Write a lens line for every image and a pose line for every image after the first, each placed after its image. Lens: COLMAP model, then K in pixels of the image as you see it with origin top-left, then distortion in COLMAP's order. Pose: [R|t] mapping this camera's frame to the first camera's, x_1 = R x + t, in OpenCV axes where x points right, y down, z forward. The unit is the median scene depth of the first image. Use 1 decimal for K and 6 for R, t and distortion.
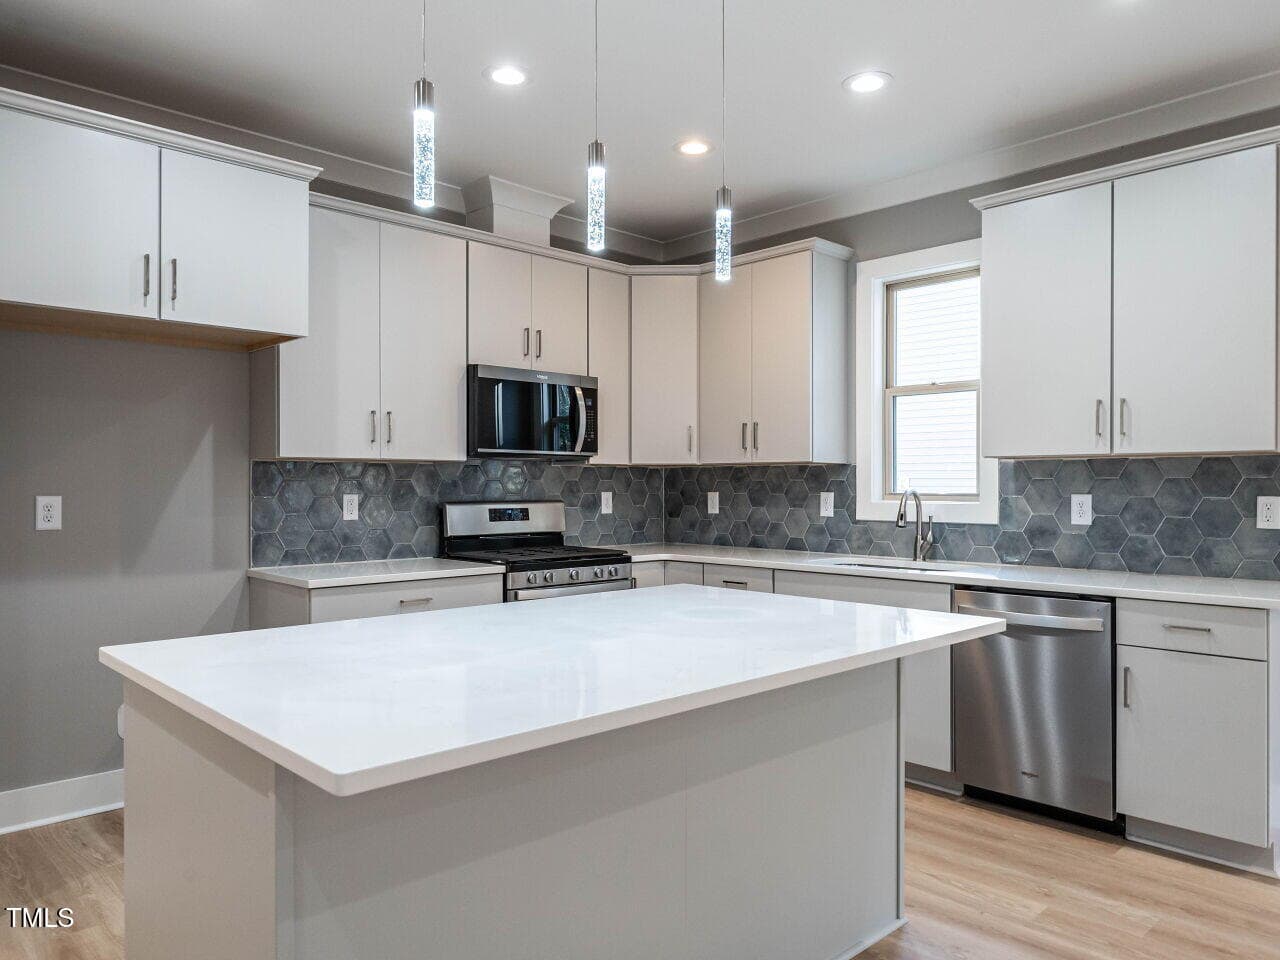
lens RADIAL K [[901.7, 0, 646.7], [0, 901.7, 488.2], [0, 0, 1]] dist [-0.005050, 0.005542]
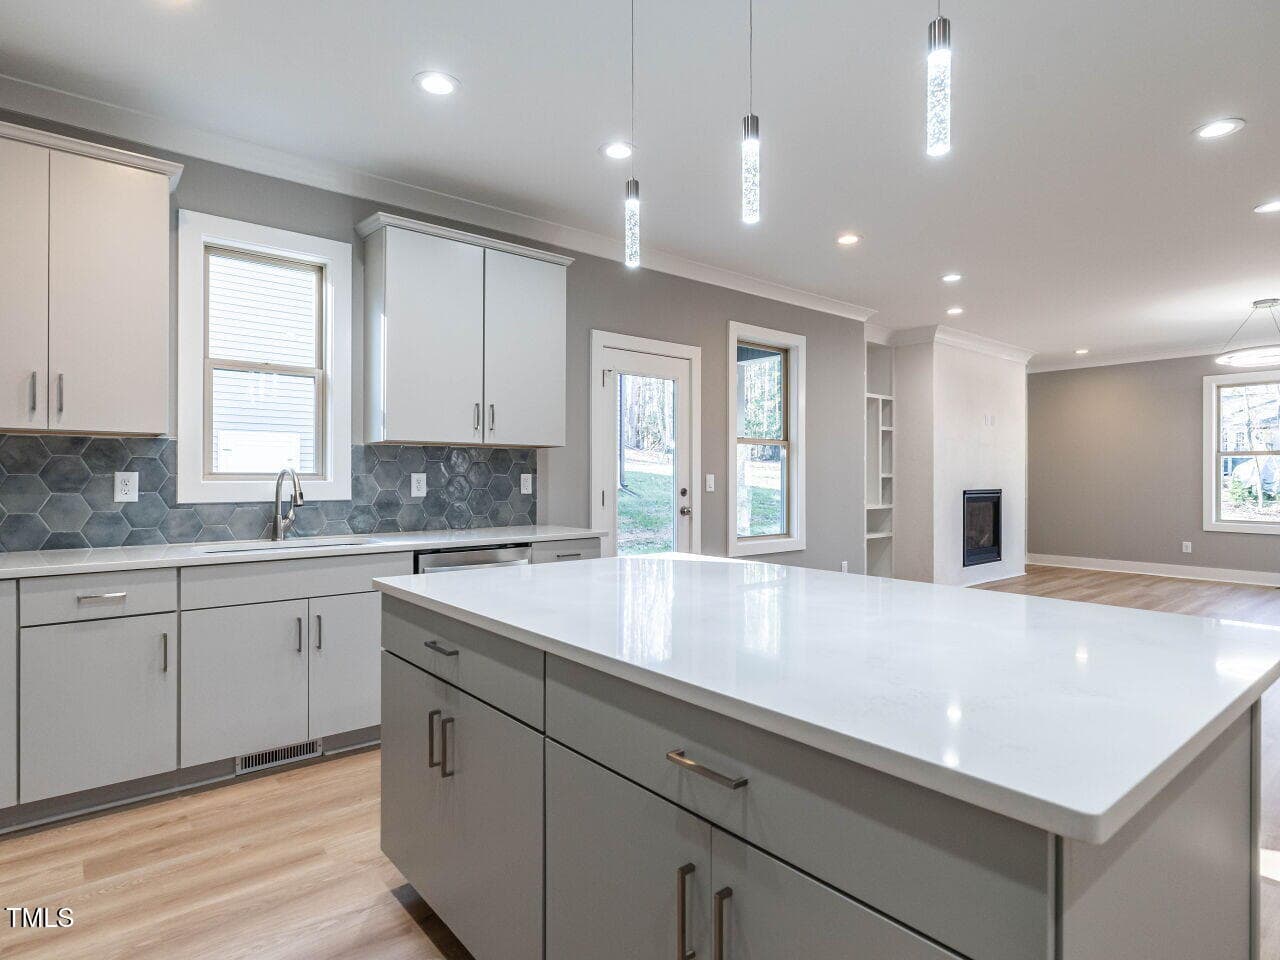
lens RADIAL K [[700.5, 0, 646.6], [0, 700.5, 473.5], [0, 0, 1]] dist [-0.003422, 0.001228]
pose [[0.070753, 0.003503, 0.997488, -0.443864], [0.002260, 0.999991, -0.003672, 0.010514], [-0.997491, 0.002514, 0.070745, 0.542035]]
